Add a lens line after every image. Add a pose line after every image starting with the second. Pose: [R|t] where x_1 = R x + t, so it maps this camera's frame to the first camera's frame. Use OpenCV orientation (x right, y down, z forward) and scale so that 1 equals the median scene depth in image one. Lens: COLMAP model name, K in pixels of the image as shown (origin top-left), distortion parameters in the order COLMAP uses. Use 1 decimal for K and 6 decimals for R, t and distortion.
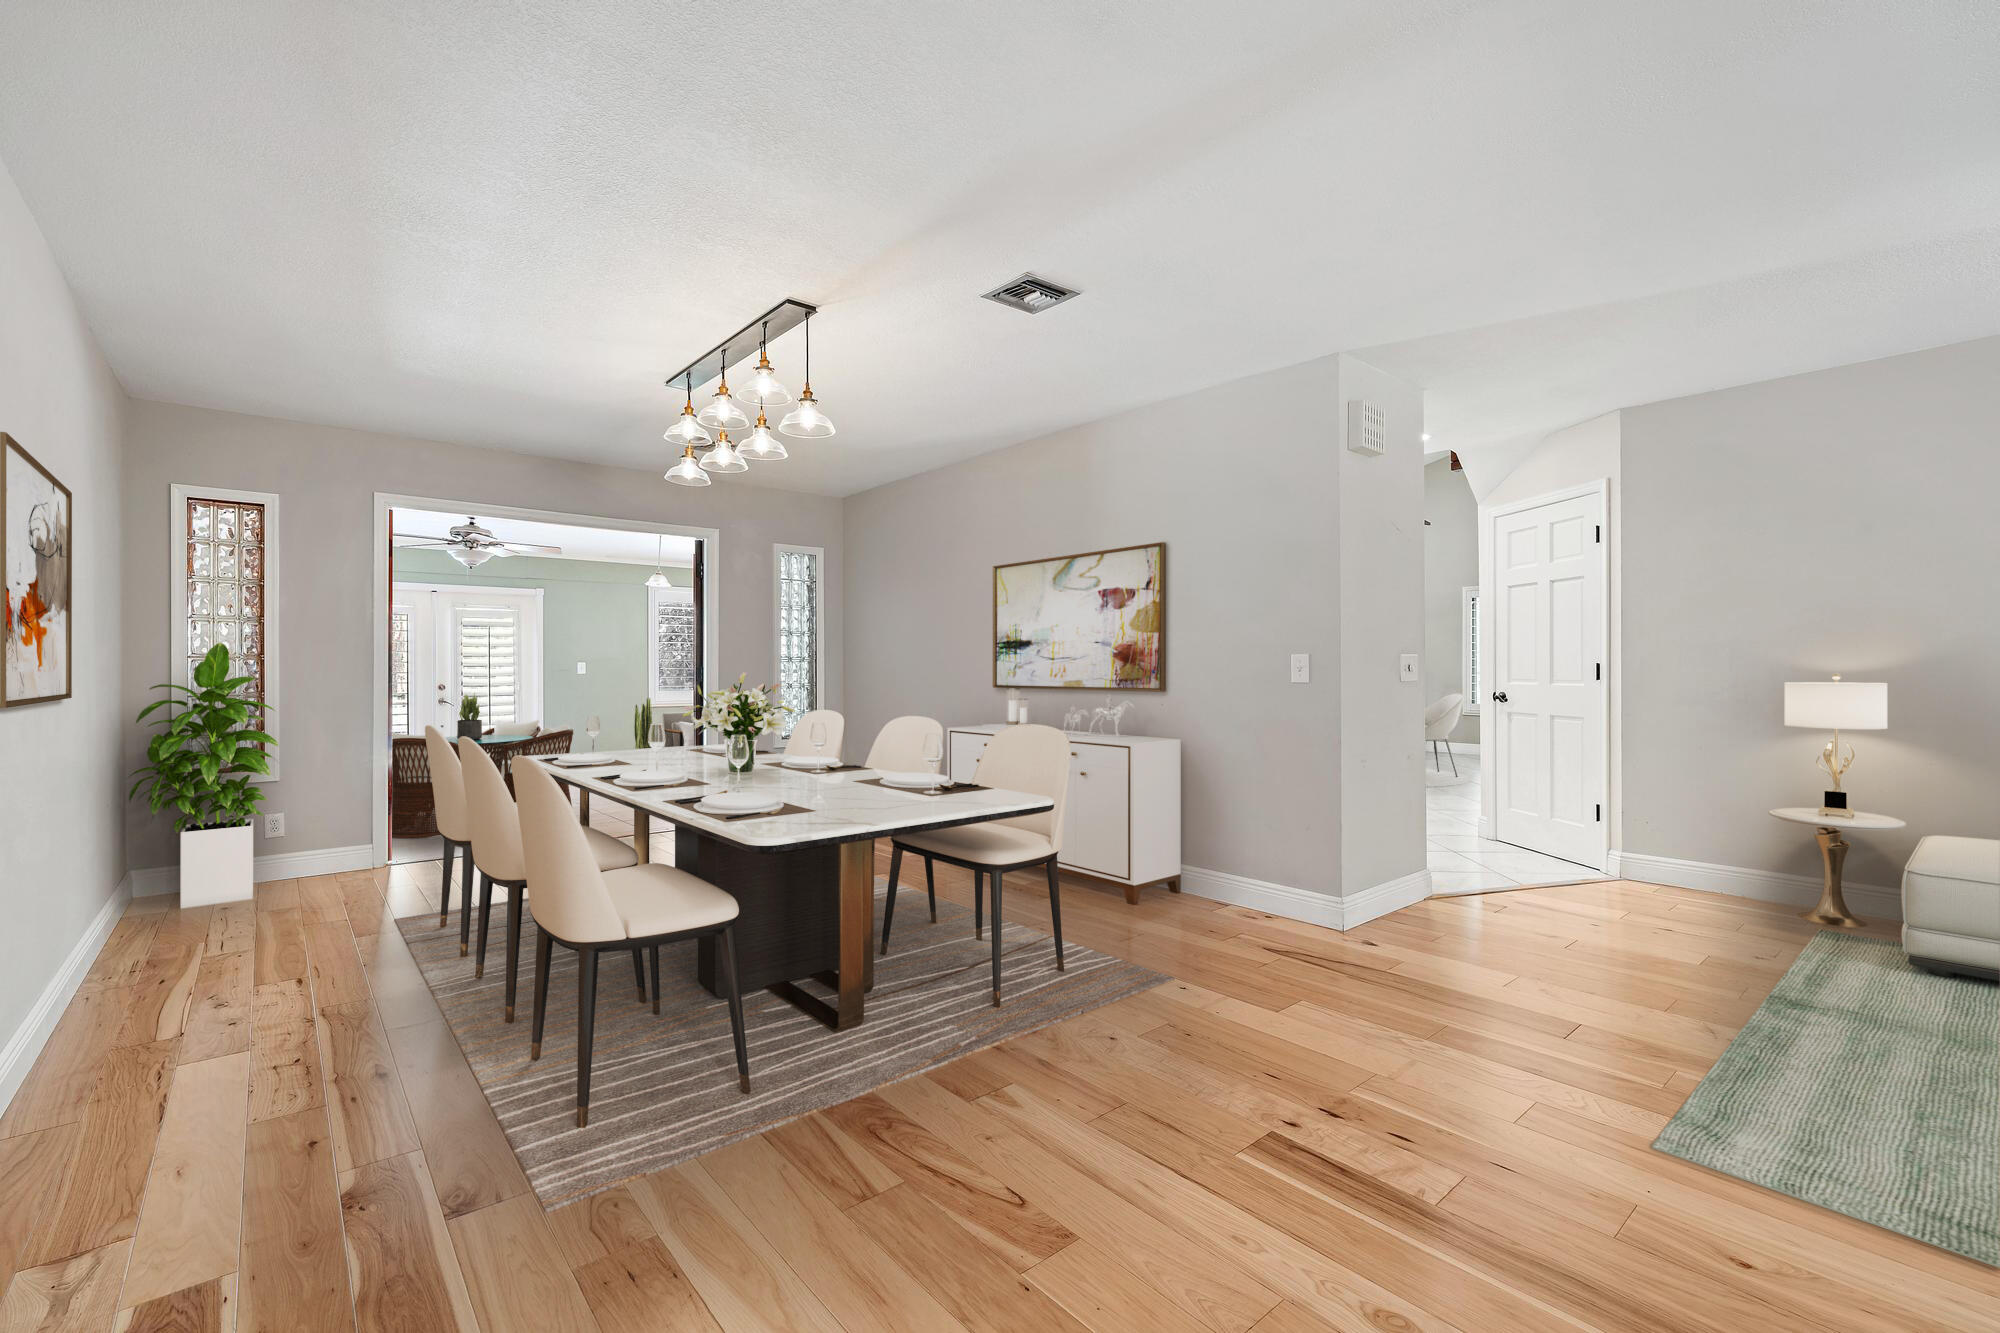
lens RADIAL K [[819.0, 0, 991.5], [0, 819.0, 660.6], [0, 0, 1]] dist [-0.012305, -0.000207]
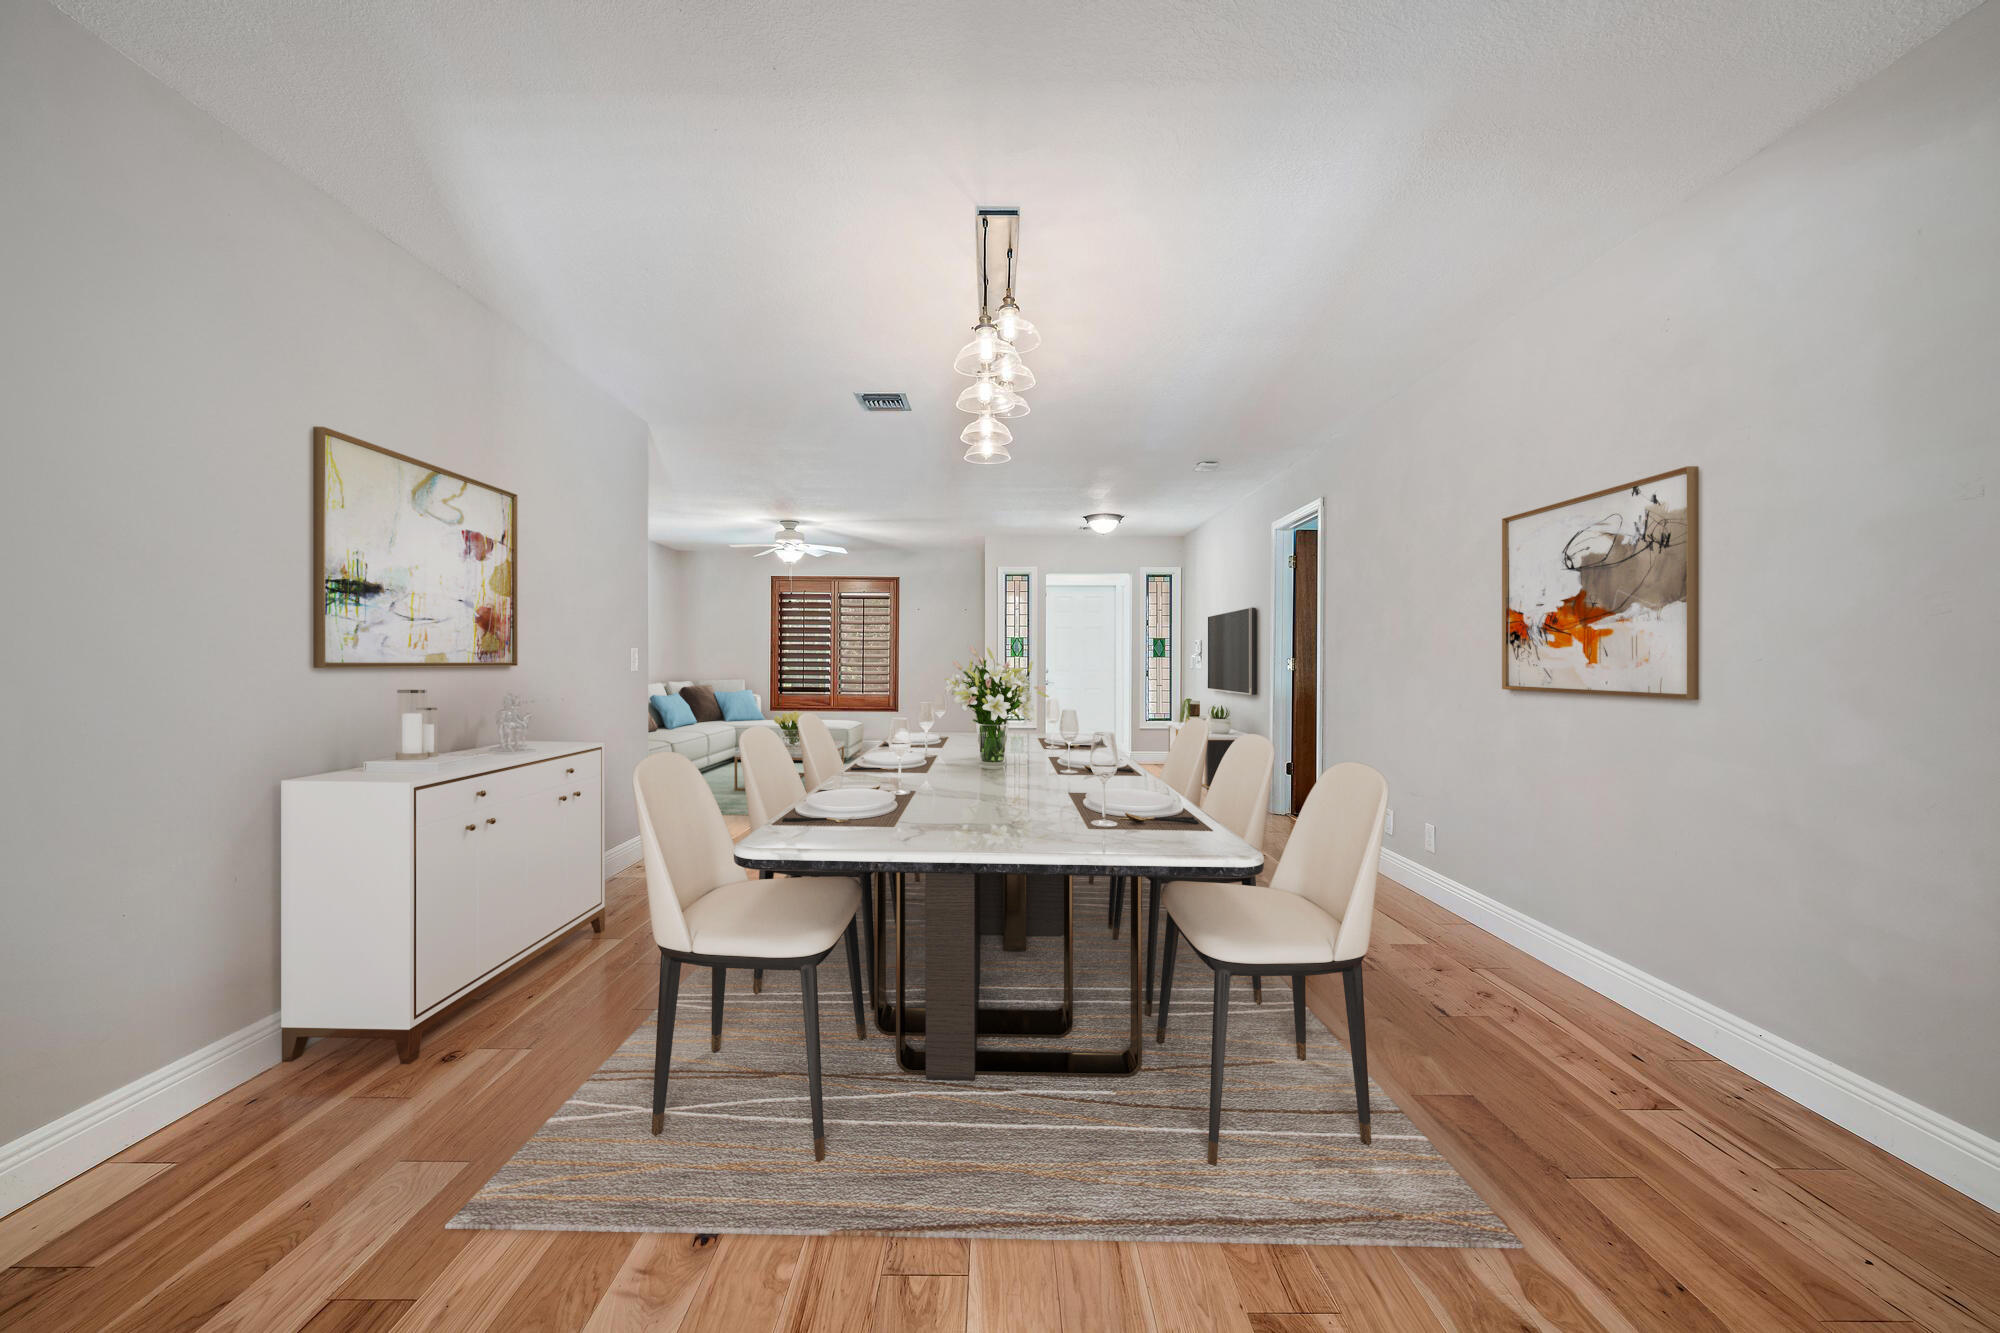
lens RADIAL K [[819.0, 0, 1003.6], [0, 819.0, 668.3], [0, 0, 1]] dist [-0.012305, -0.000207]
pose [[-0.719127, -0.008760, 0.694824, -0.739030], [-0.010694, 0.999942, 0.001539, 0.032199], [-0.694796, -0.006323, -0.719179, 1.216827]]
